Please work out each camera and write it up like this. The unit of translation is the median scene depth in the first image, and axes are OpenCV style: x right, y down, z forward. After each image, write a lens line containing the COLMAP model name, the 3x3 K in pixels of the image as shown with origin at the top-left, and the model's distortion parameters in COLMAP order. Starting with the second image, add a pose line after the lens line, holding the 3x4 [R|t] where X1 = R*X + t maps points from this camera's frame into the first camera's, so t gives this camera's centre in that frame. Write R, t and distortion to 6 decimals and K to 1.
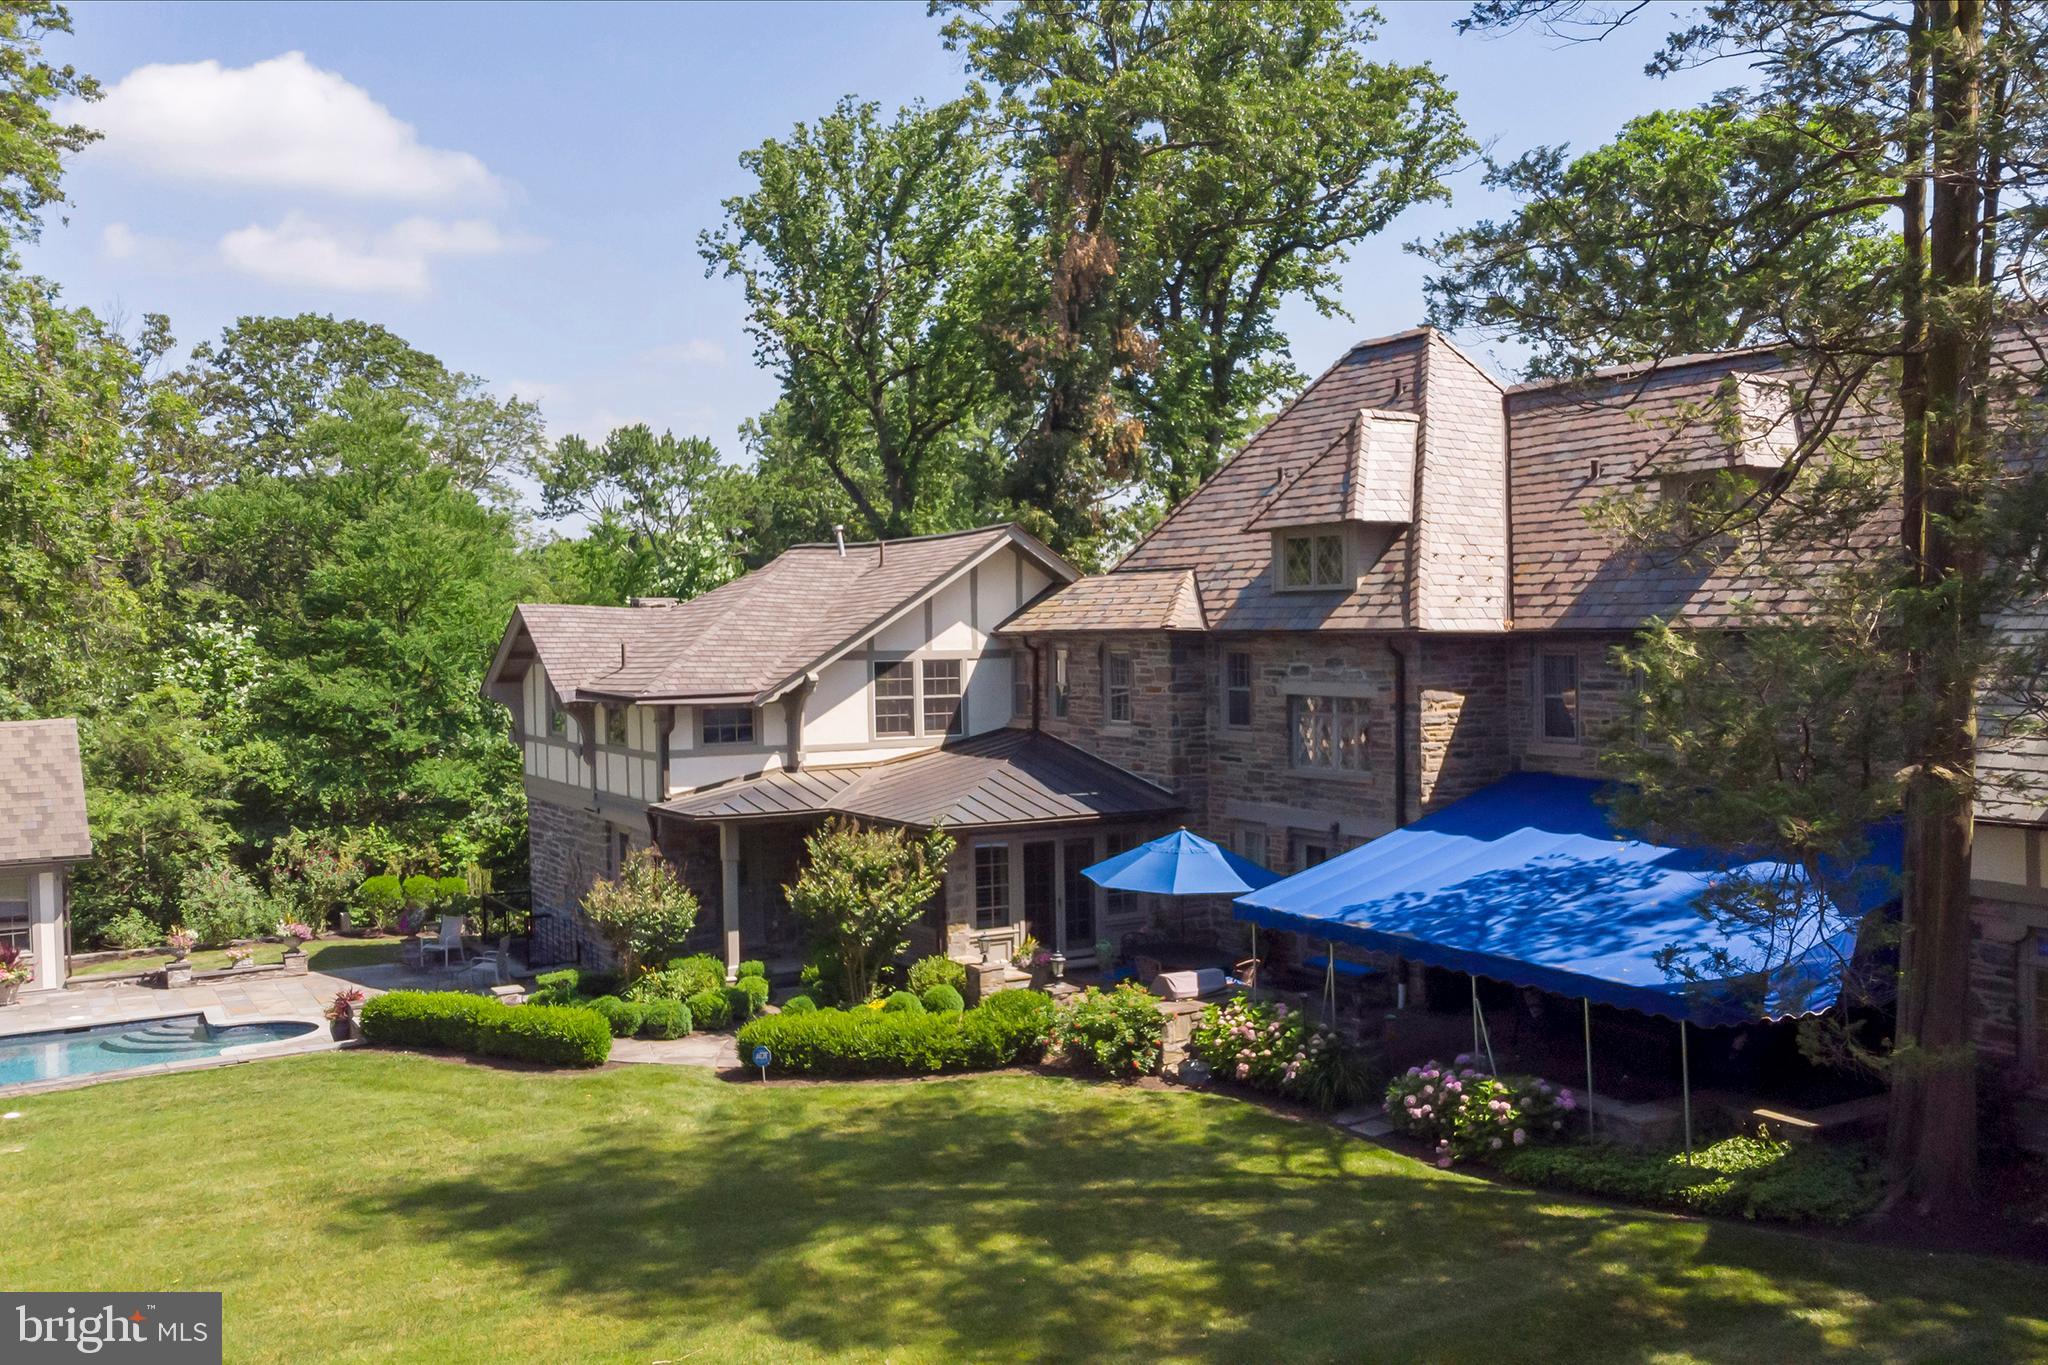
lens RADIAL K [[1768.3, 0, 1086.0], [0, 1768.3, 698.5], [0, 0, 1]] dist [0.035486, -0.055940]
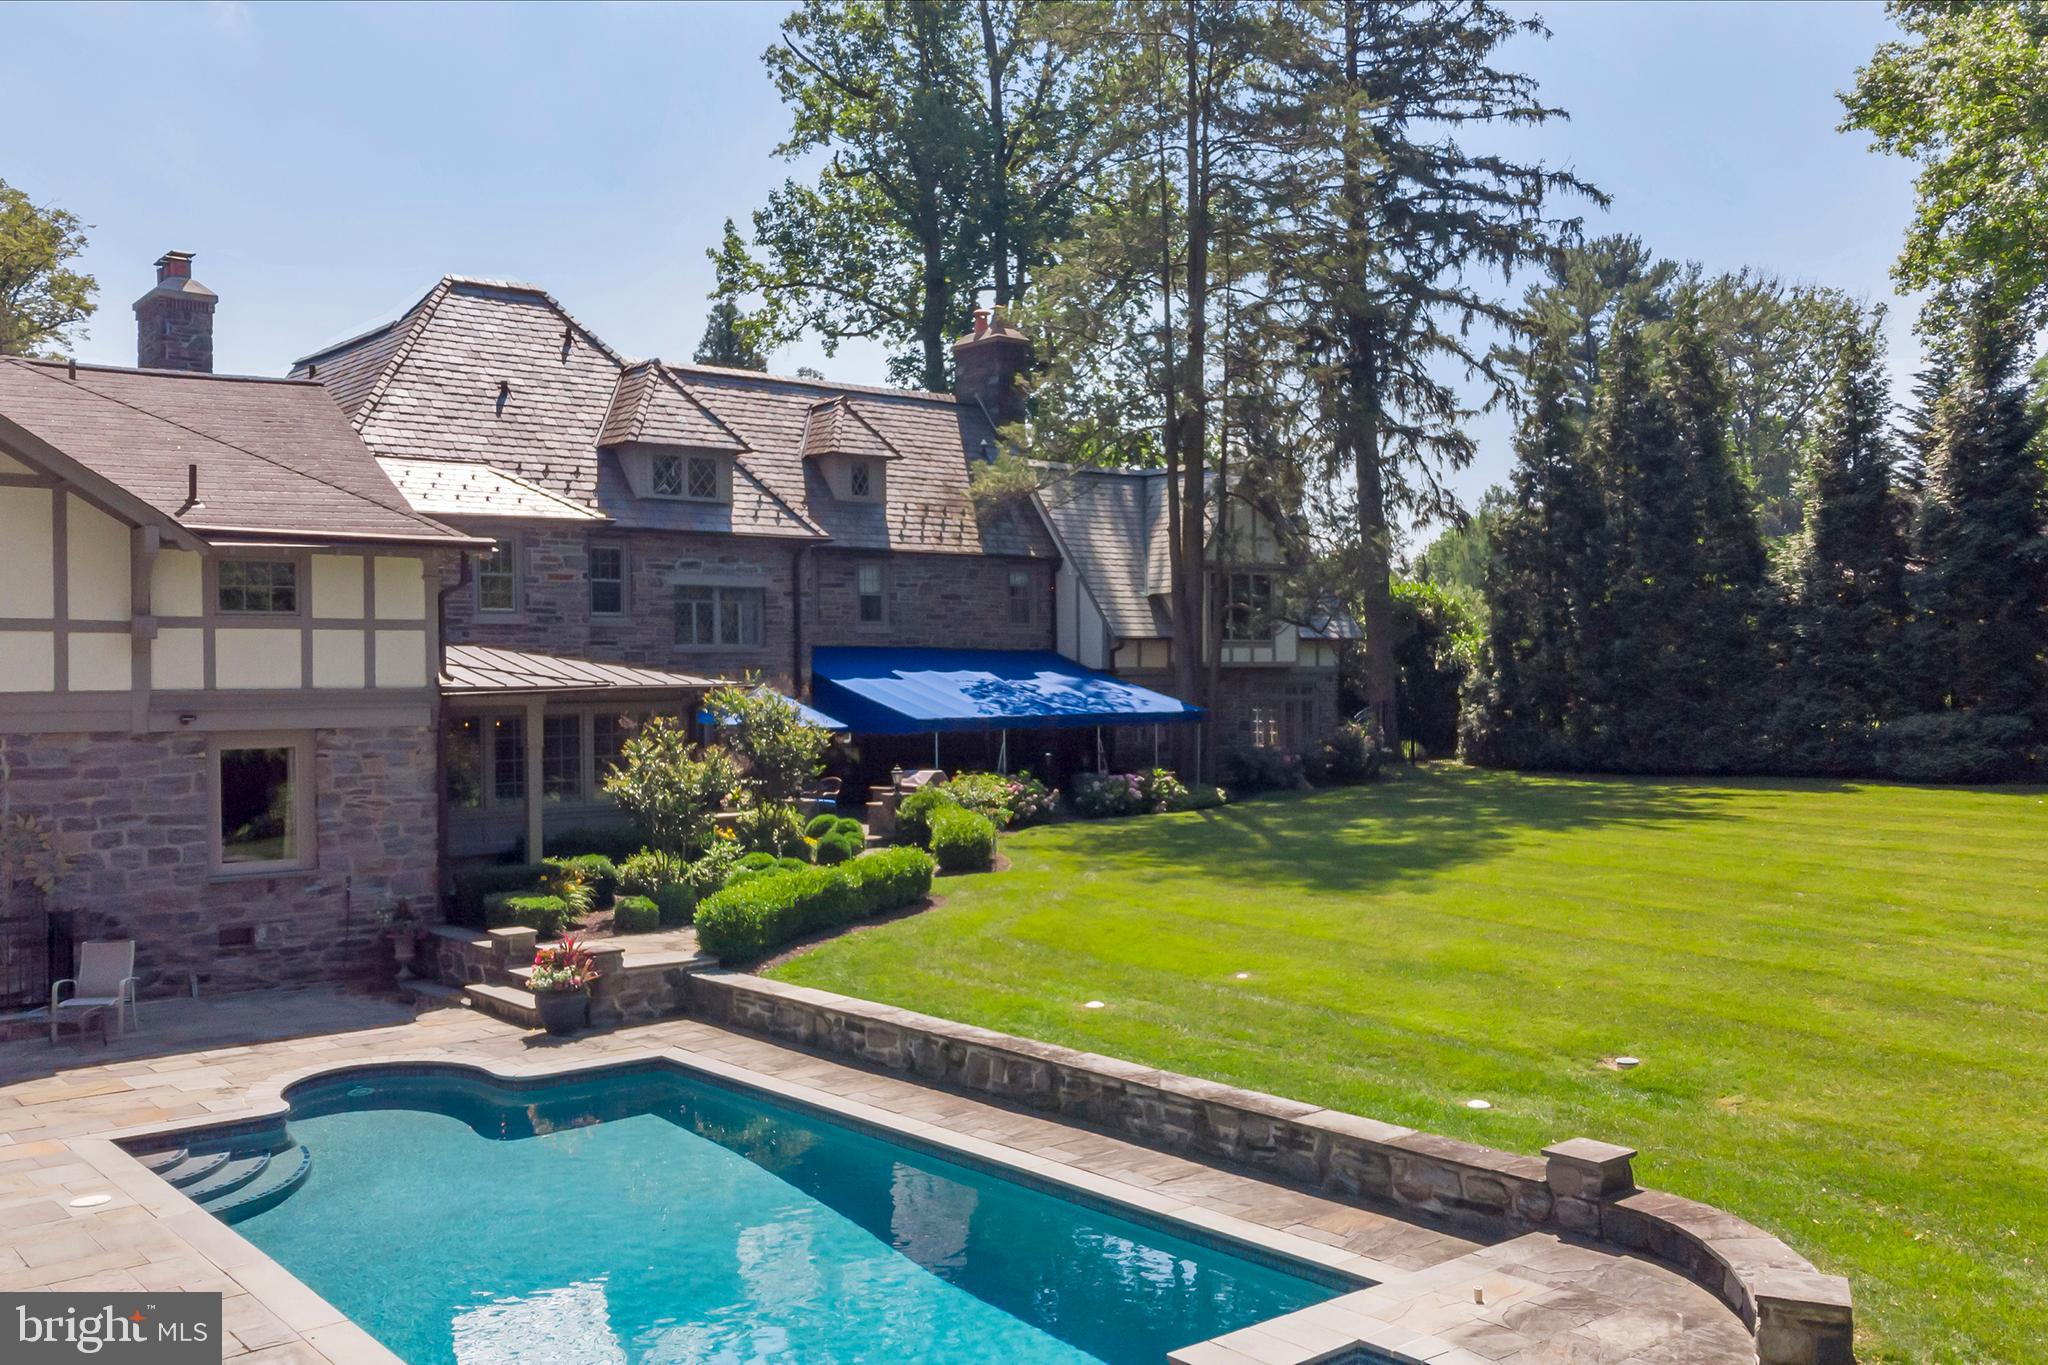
lens RADIAL K [[1774.0, 0, 1044.8], [0, 1774.0, 677.7], [0, 0, 1]] dist [0.103202, -0.311472]
pose [[-0.128195, 0.012732, 0.991667, -1.088222], [0.055087, 0.998465, -0.005698, 0.079245], [-0.990218, 0.053897, -0.128699, 0.893370]]
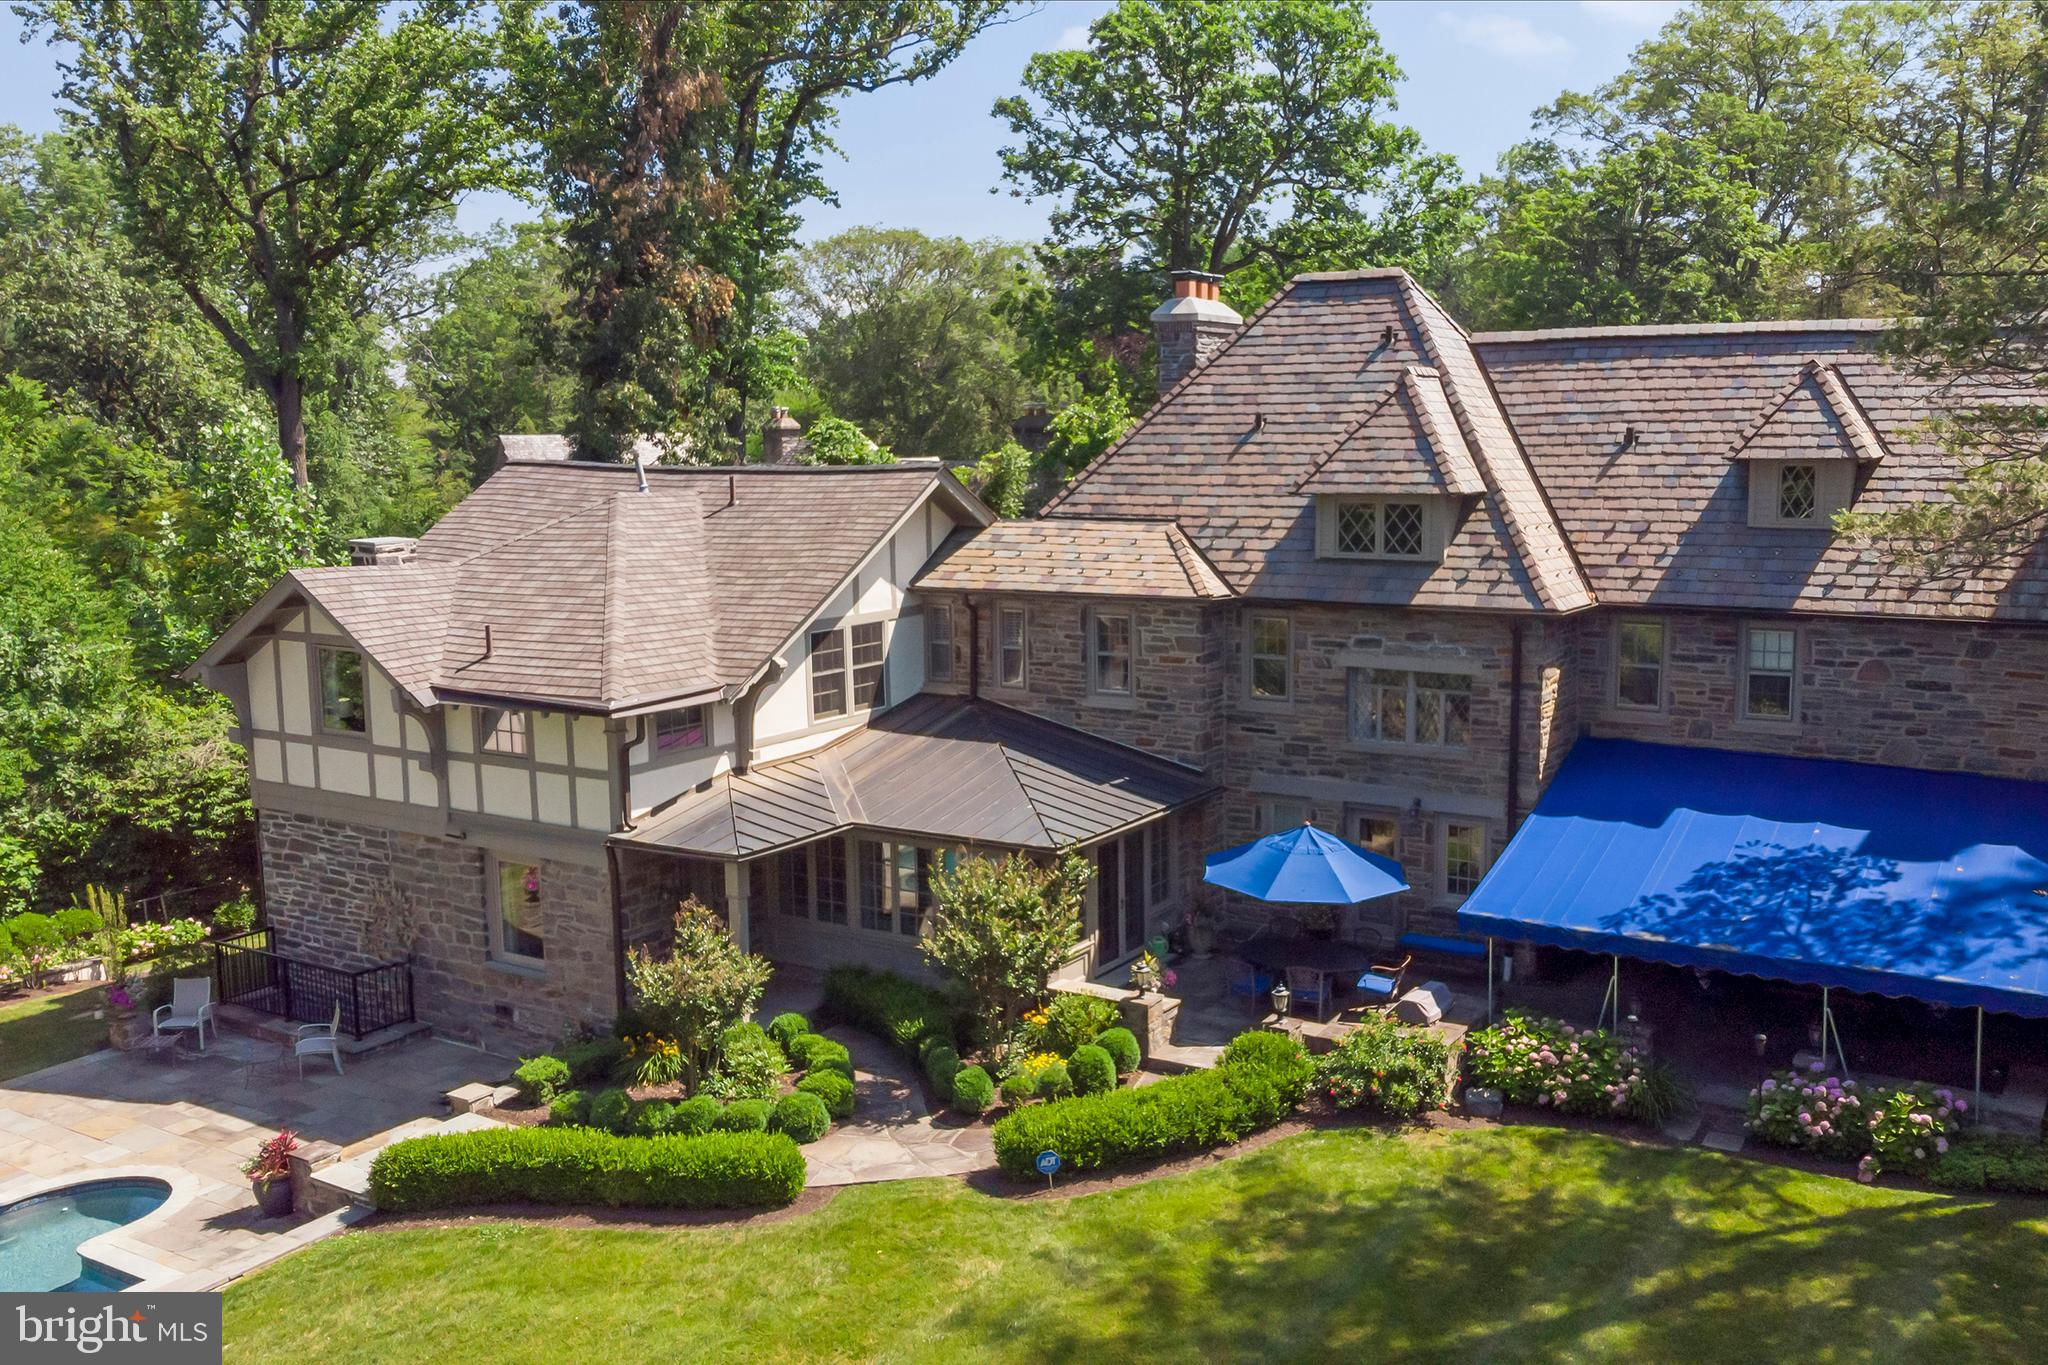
lens RADIAL K [[1790.3, 0, 1136.5], [0, 1790.3, 684.4], [0, 0, 1]] dist [0.058301, -0.142587]
pose [[0.890115, -0.059731, 0.451805, -0.419117], [0.015219, 0.994717, 0.101523, -0.091477], [-0.455482, -0.083491, 0.886321, 0.187524]]
